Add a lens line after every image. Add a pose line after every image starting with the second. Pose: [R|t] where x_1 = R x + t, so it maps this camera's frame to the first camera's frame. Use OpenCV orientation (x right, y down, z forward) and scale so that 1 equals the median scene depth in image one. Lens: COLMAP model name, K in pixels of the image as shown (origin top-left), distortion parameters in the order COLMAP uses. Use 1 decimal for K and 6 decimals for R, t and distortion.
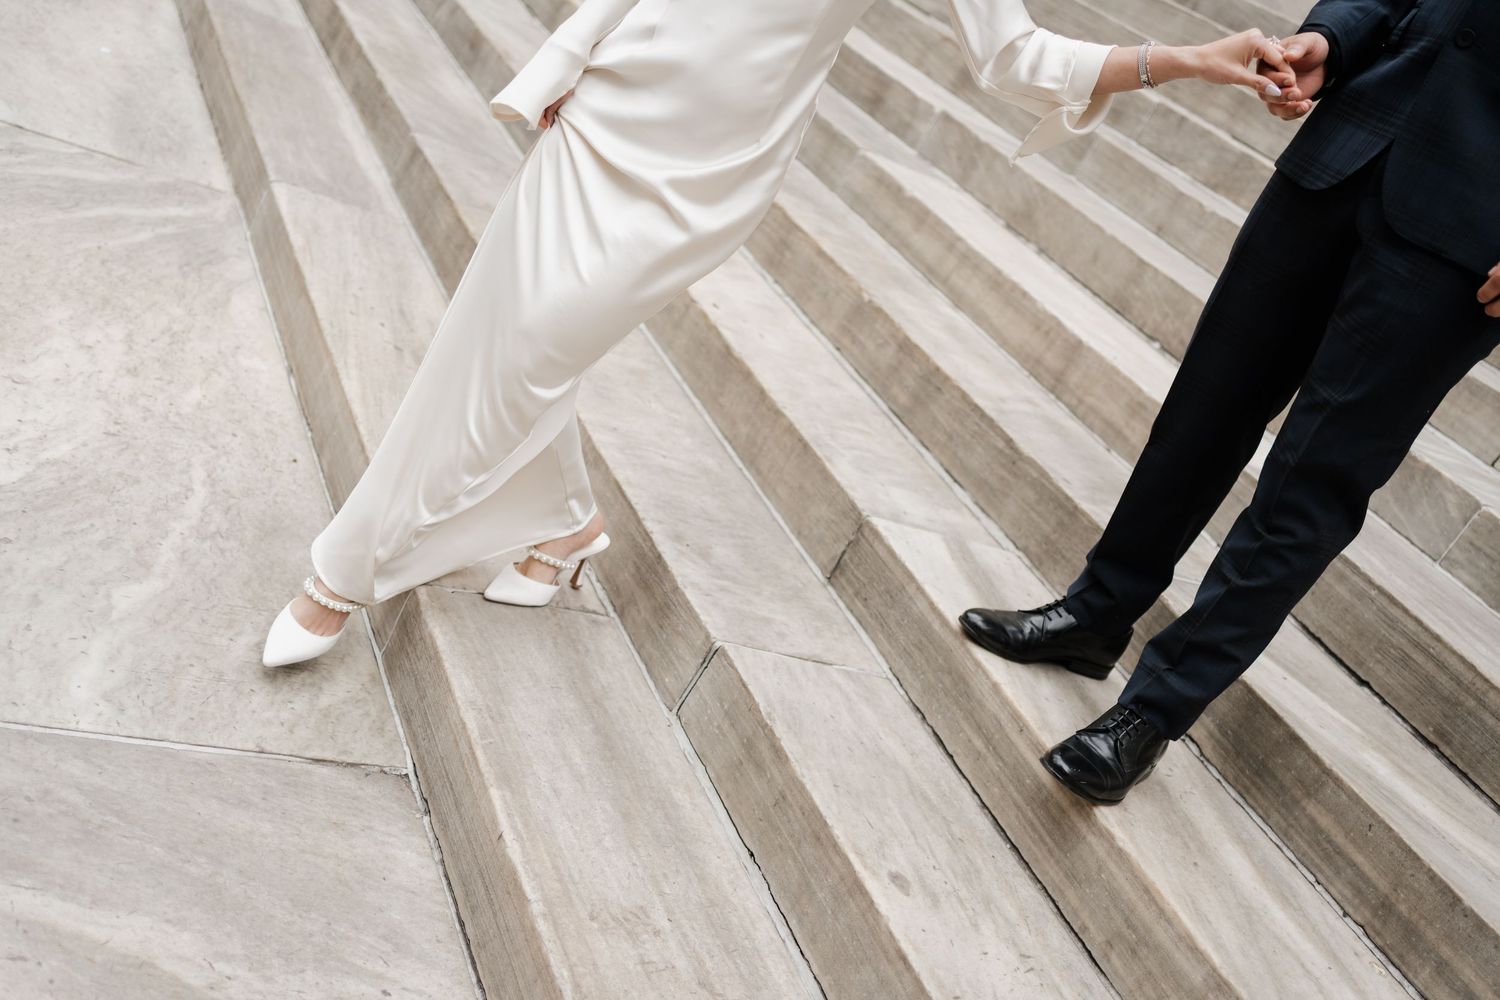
lens RADIAL K [[1526.5, 0, 750.0], [0, 1526.5, 500.0], [0, 0, 1]] dist [-0.011875, 0.027561]
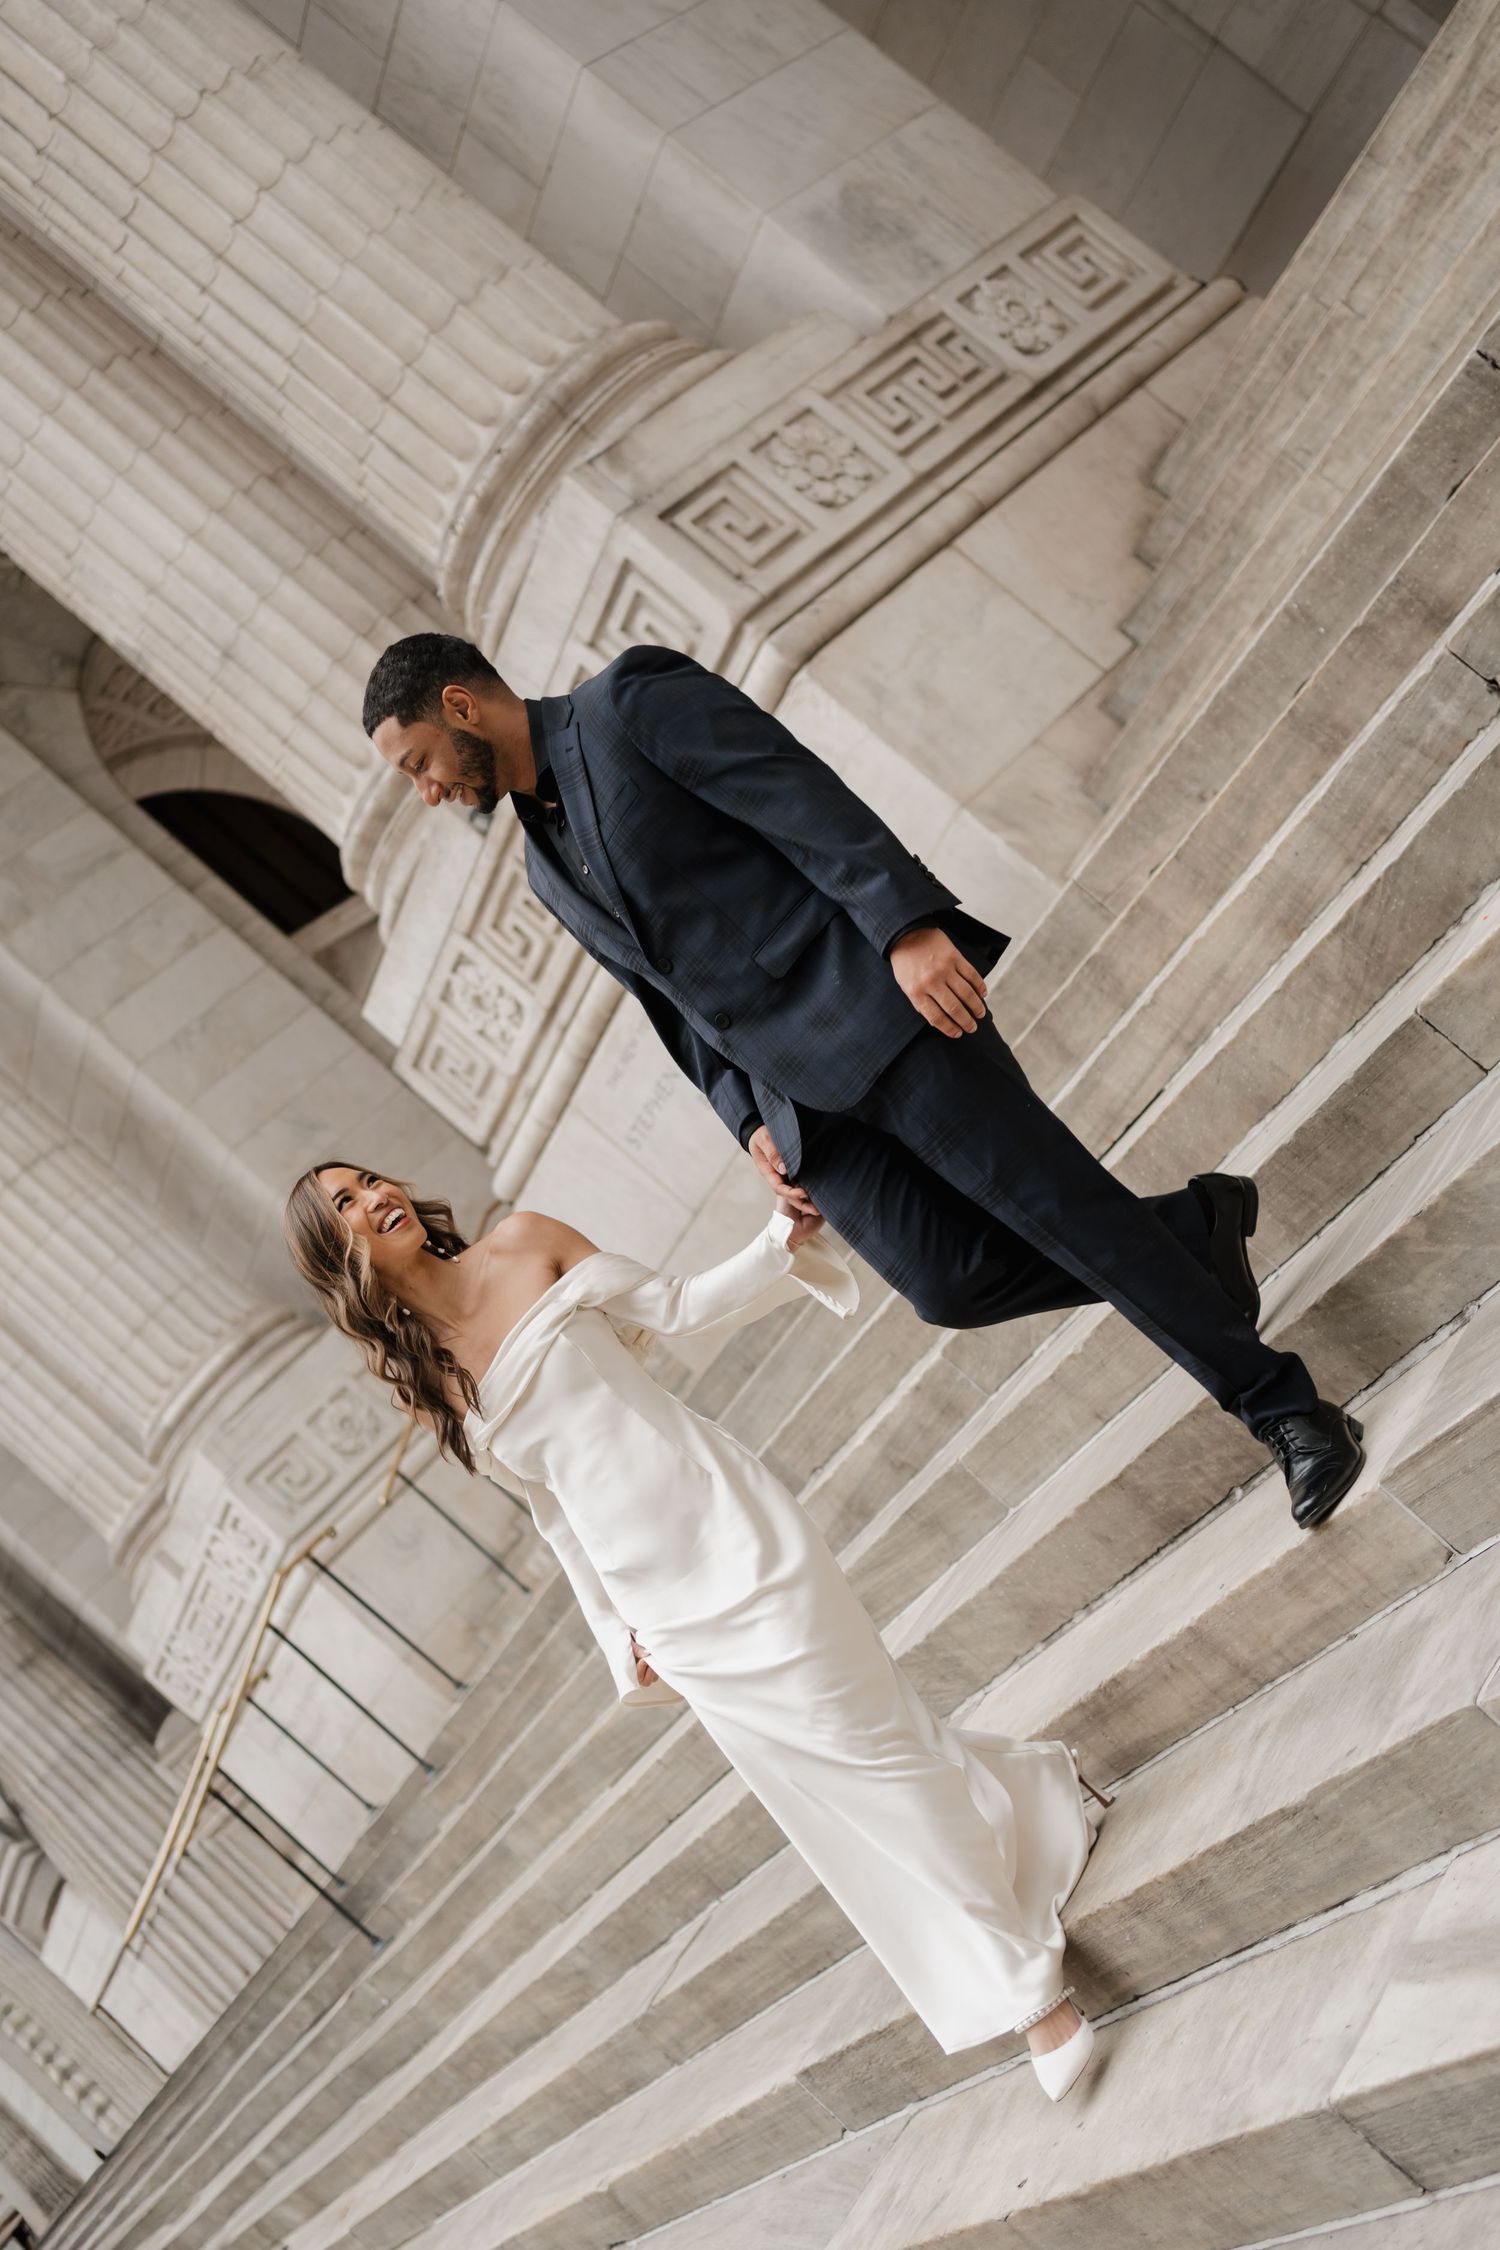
lens RADIAL K [[2517.2, 0, 672.8], [0, 2517.2, 1176.6], [0, 0, 1]] dist [0.010674, -0.000534]
pose [[0.236794, -0.952380, 0.192097, 0.145615], [0.904484, 0.143902, -0.401498, 0.106293], [0.354736, 0.268821, 0.895488, -0.109457]]
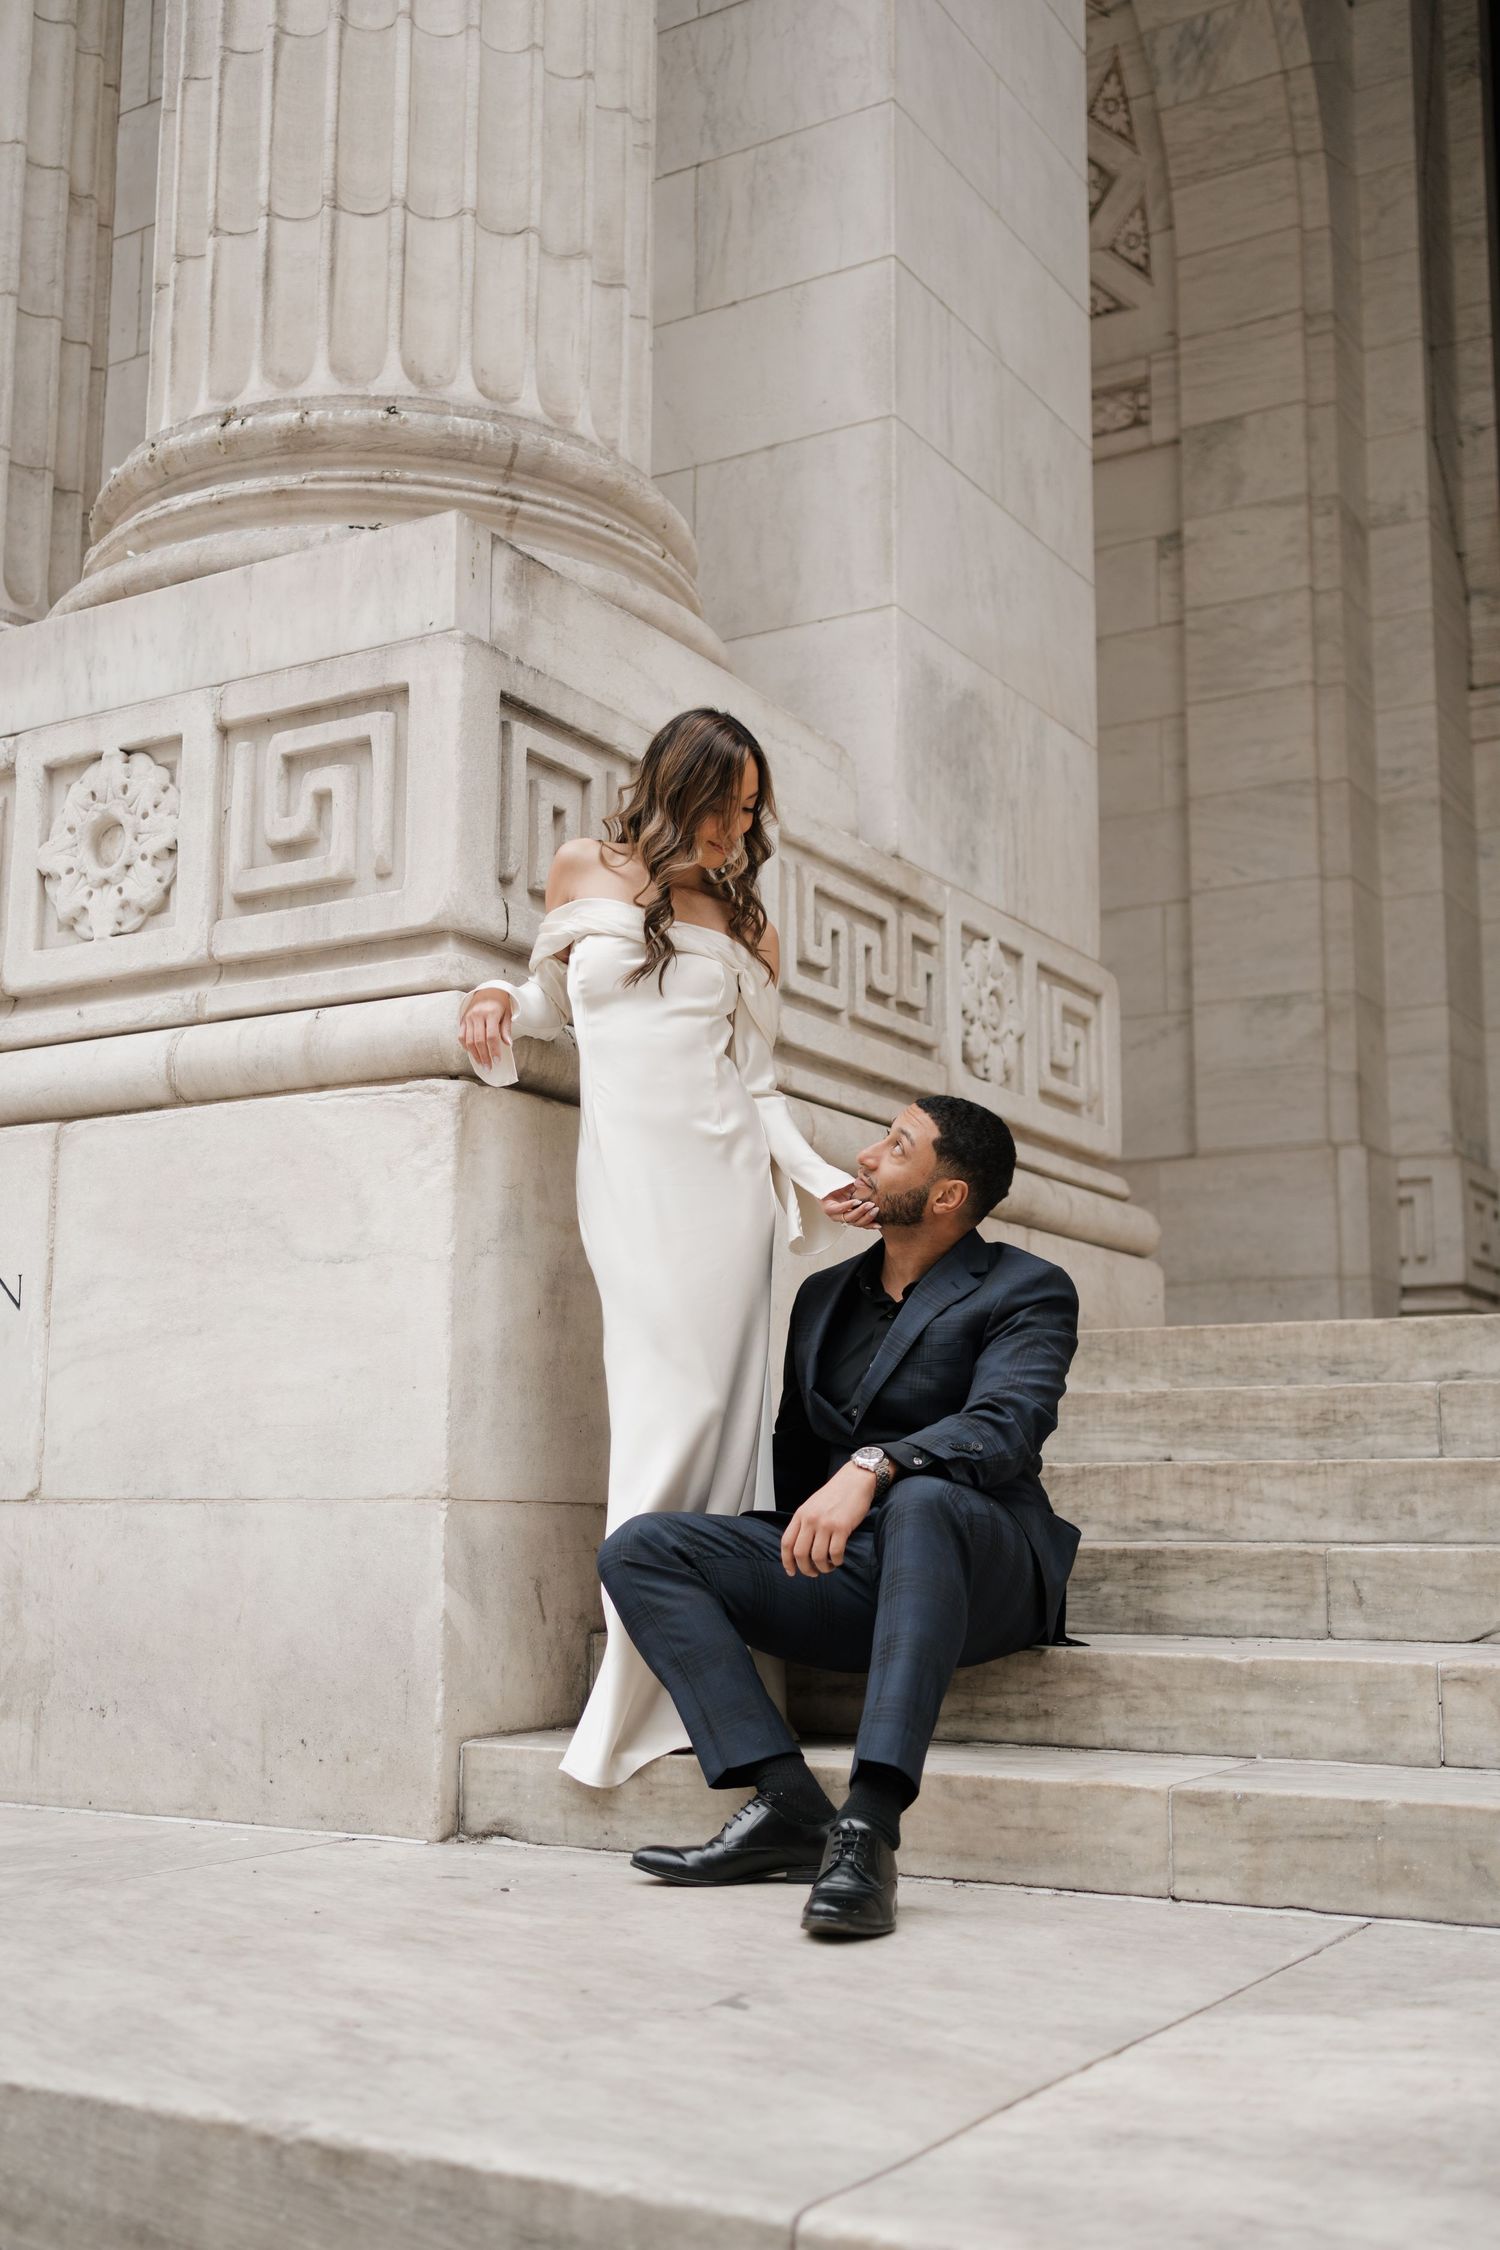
lens RADIAL K [[2385.6, 0, 730.3], [0, 2385.6, 1164.5], [0, 0, 1]] dist [-0.001619, 0.016395]
pose [[0.741852, -0.384182, 0.549600, 0.547706], [0.567682, 0.796069, -0.209789, -0.481020], [-0.356922, 0.467630, 0.808658, 1.015984]]
